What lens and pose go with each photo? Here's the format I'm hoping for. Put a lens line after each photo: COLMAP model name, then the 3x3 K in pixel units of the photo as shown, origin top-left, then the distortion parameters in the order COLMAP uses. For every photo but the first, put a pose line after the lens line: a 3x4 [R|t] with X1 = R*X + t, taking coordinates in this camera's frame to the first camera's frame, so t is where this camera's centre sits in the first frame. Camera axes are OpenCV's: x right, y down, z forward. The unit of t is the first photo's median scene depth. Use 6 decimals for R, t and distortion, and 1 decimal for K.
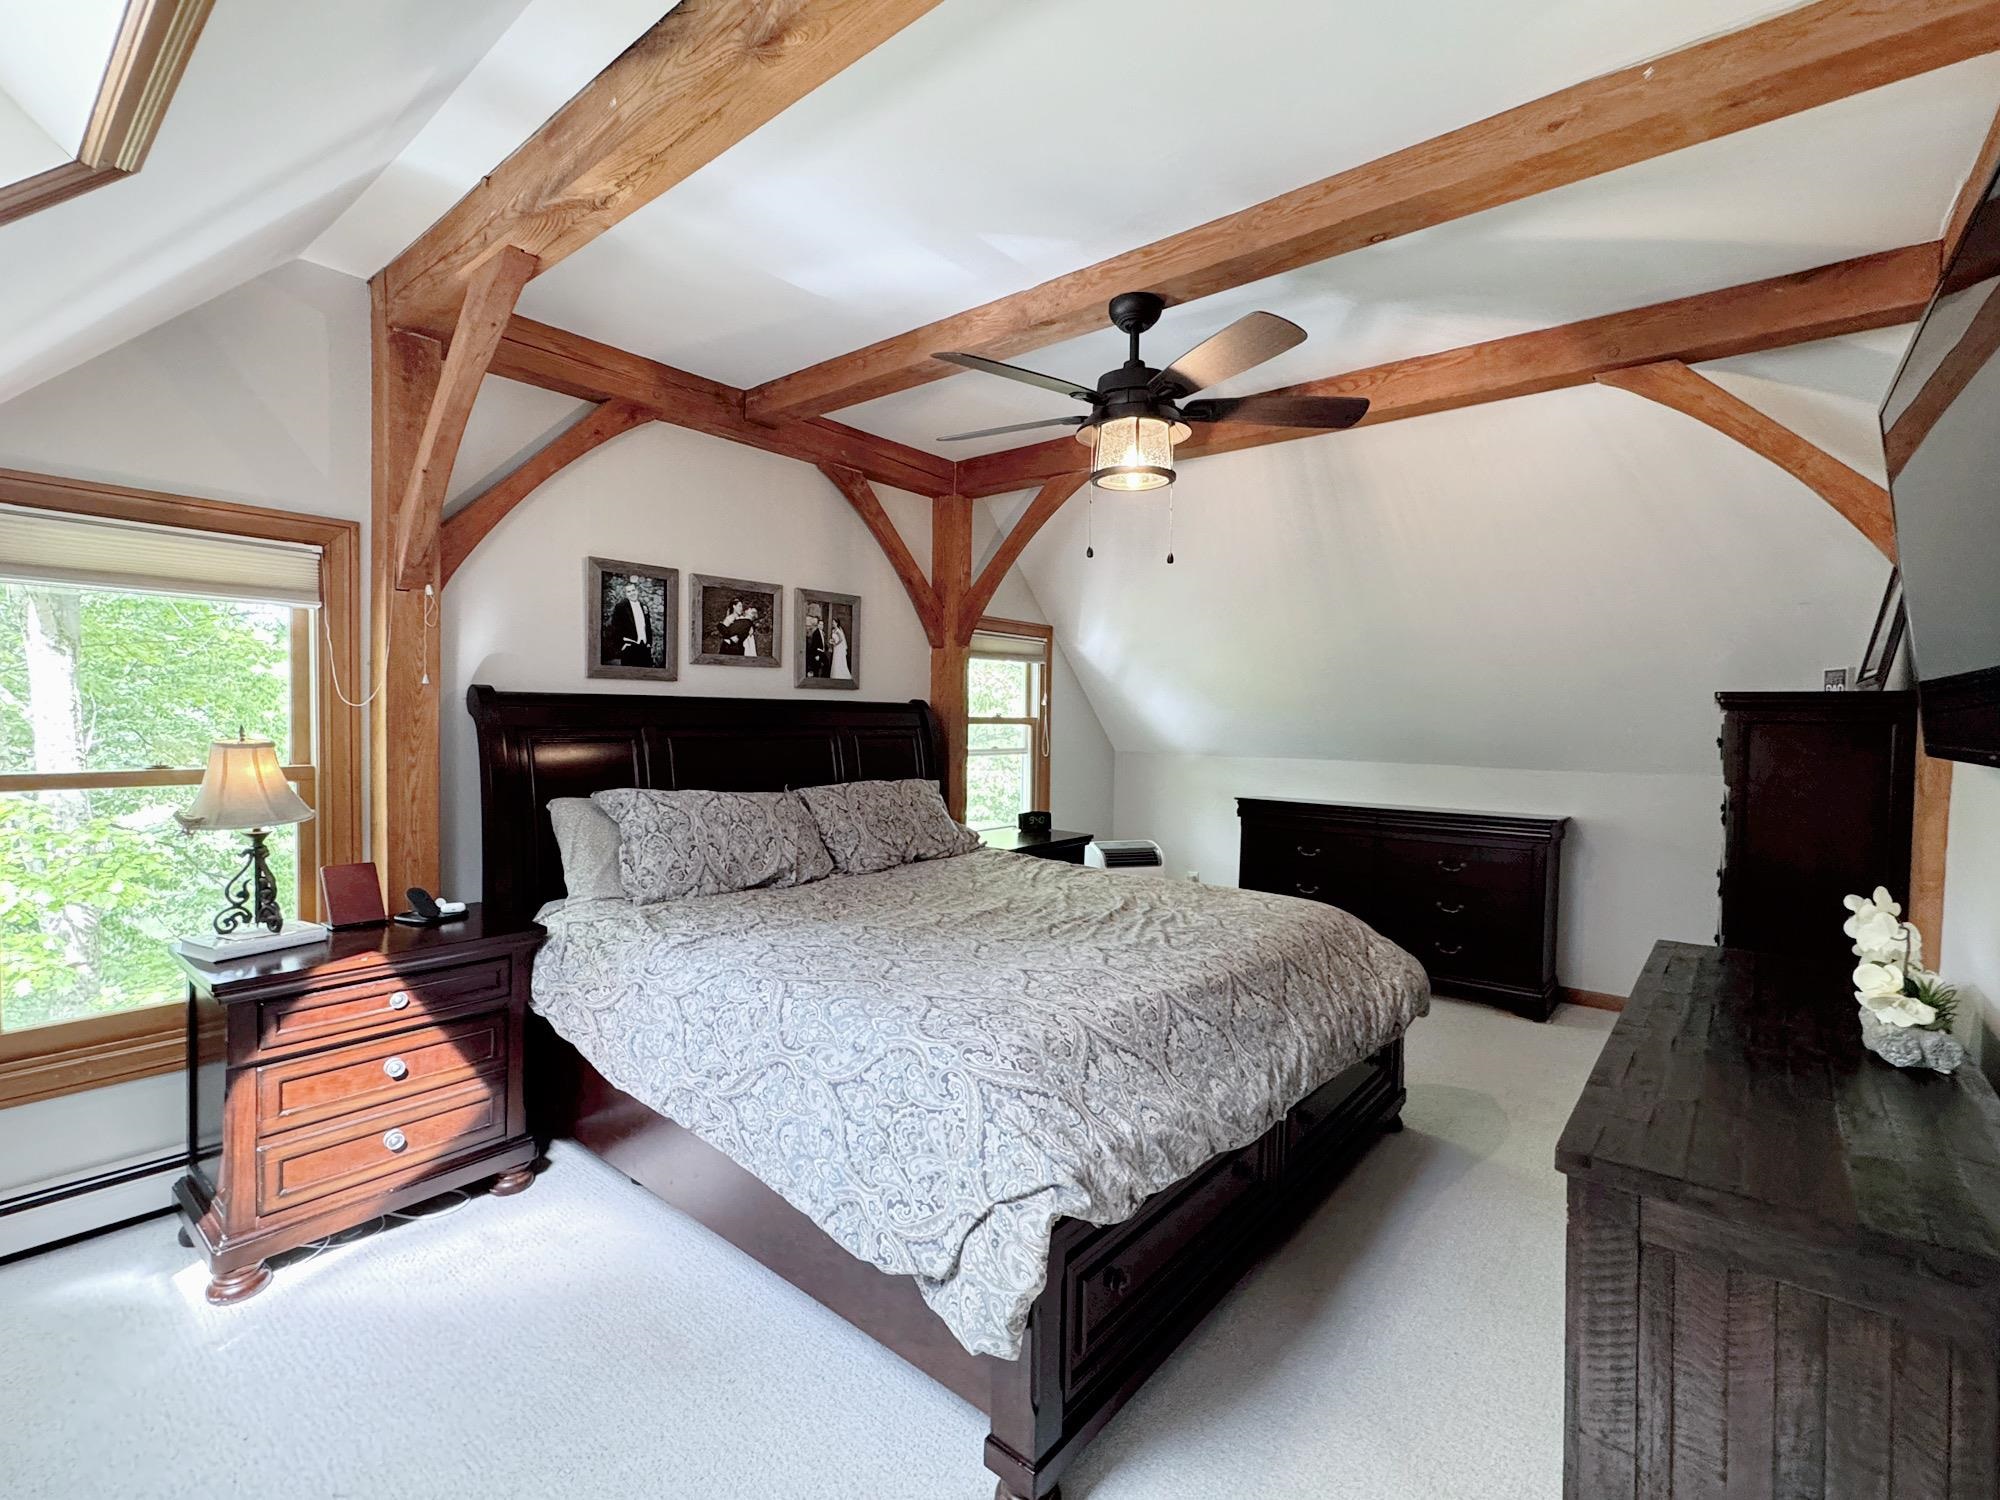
lens RADIAL K [[910.9, 0, 1005.5], [0, 910.9, 747.7], [0, 0, 1]] dist [-0.003486, 0.000609]
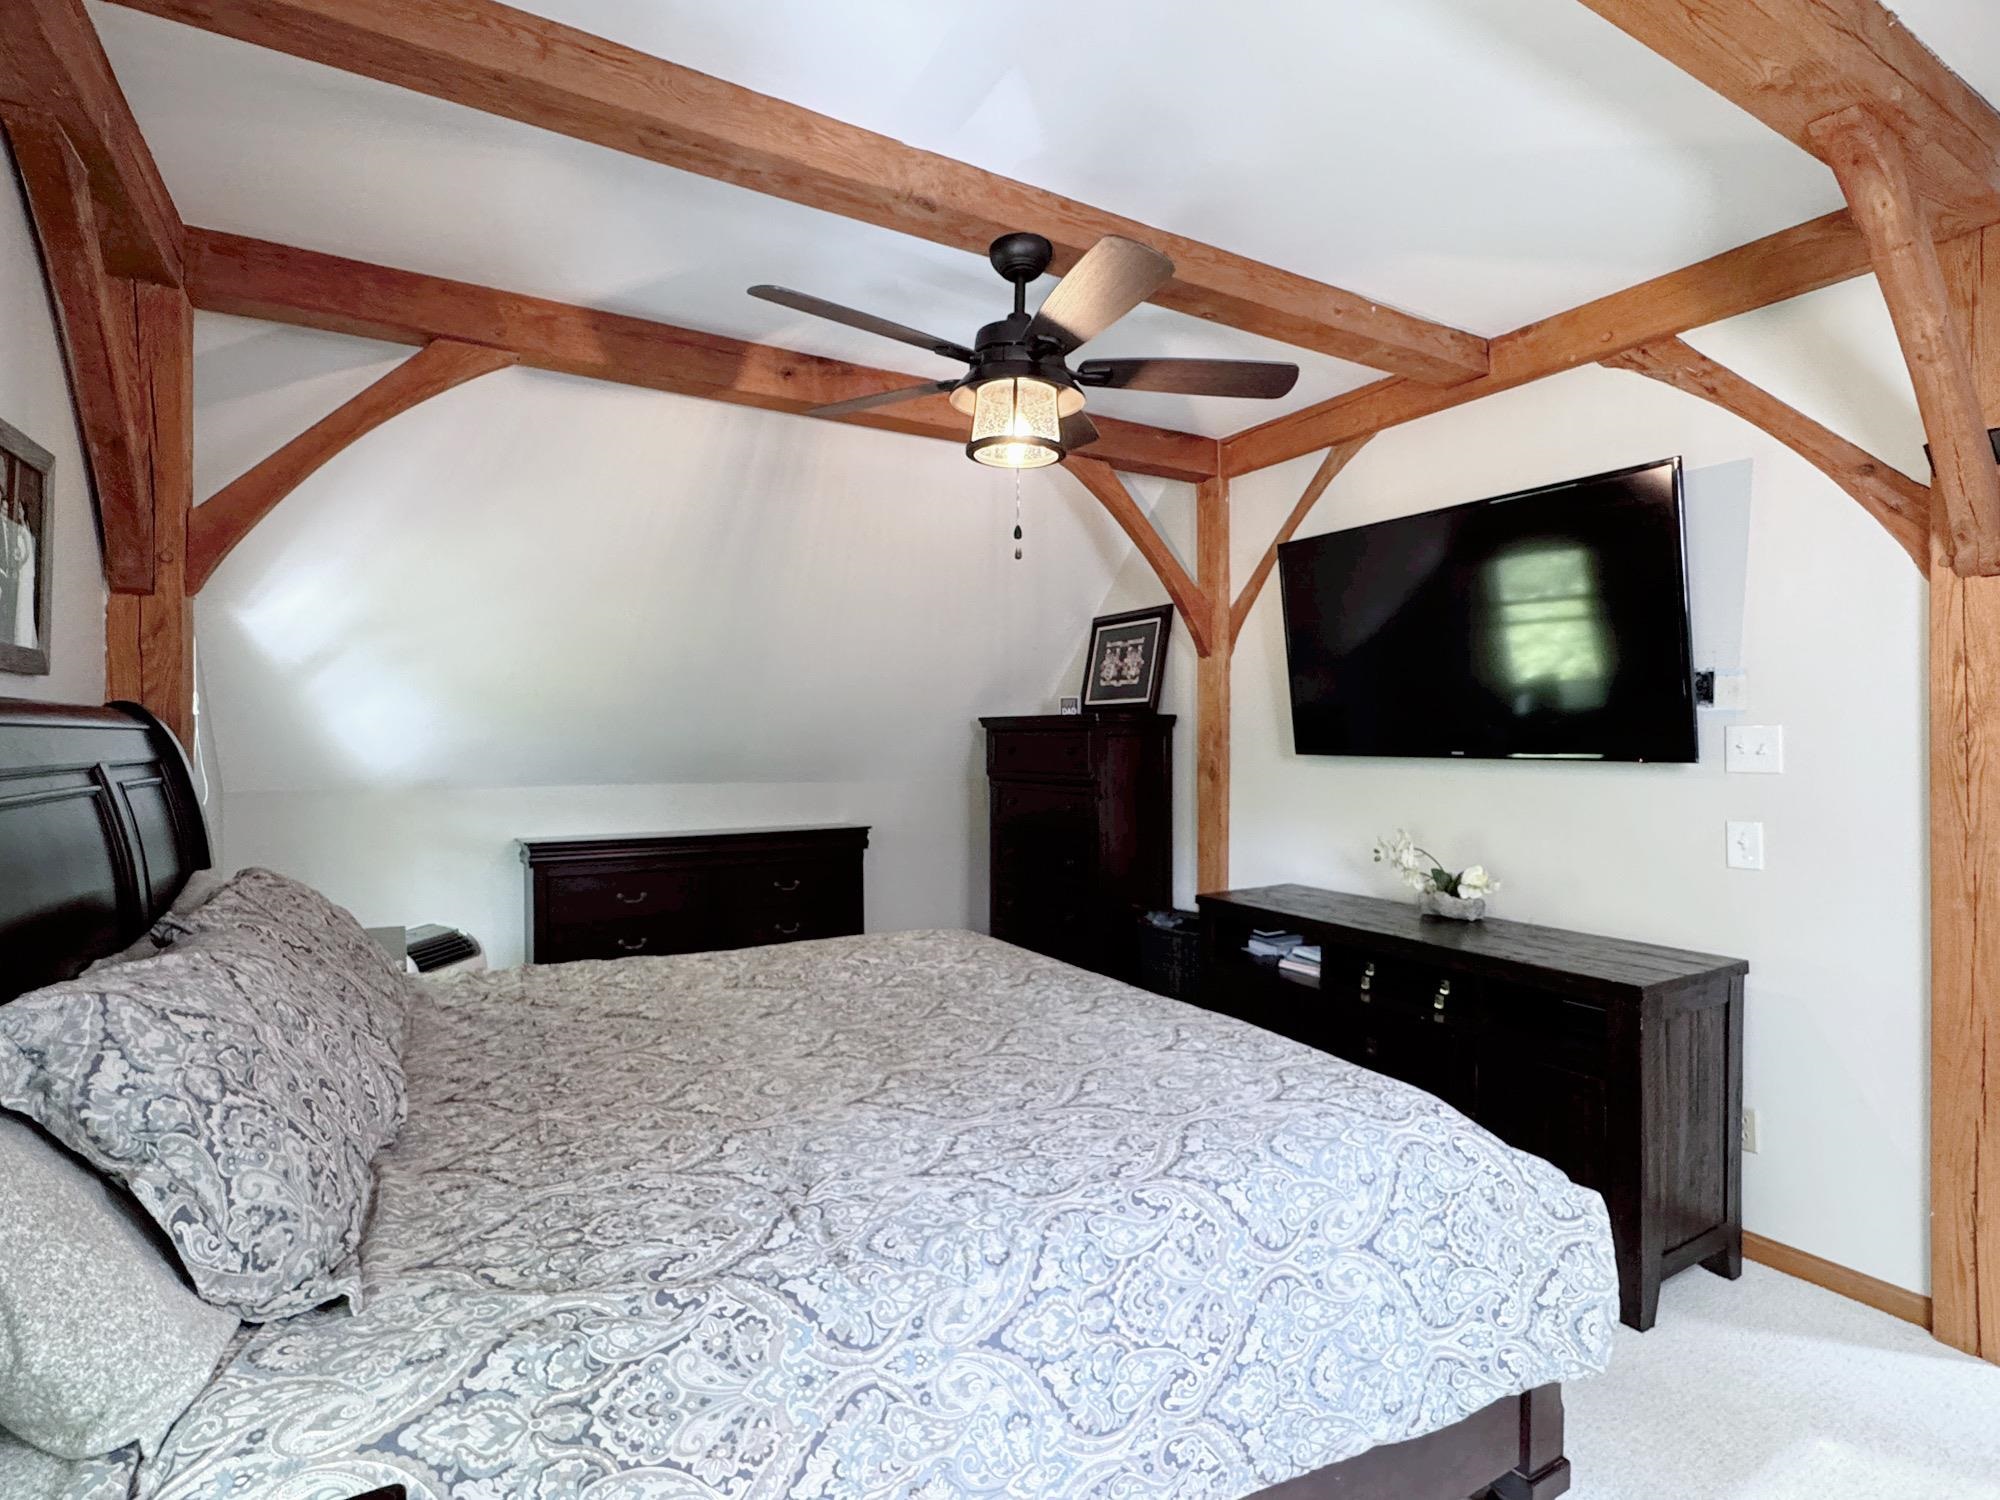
lens RADIAL K [[1014.0, 0, 993.8], [0, 1014.0, 743.6], [0, 0, 1]] dist [-0.001939, 0.000064]
pose [[0.331276, -0.015873, 0.943400, -0.866762], [0.036161, 0.999338, 0.004116, -0.037009], [-0.942841, 0.032751, 0.331630, 0.828060]]
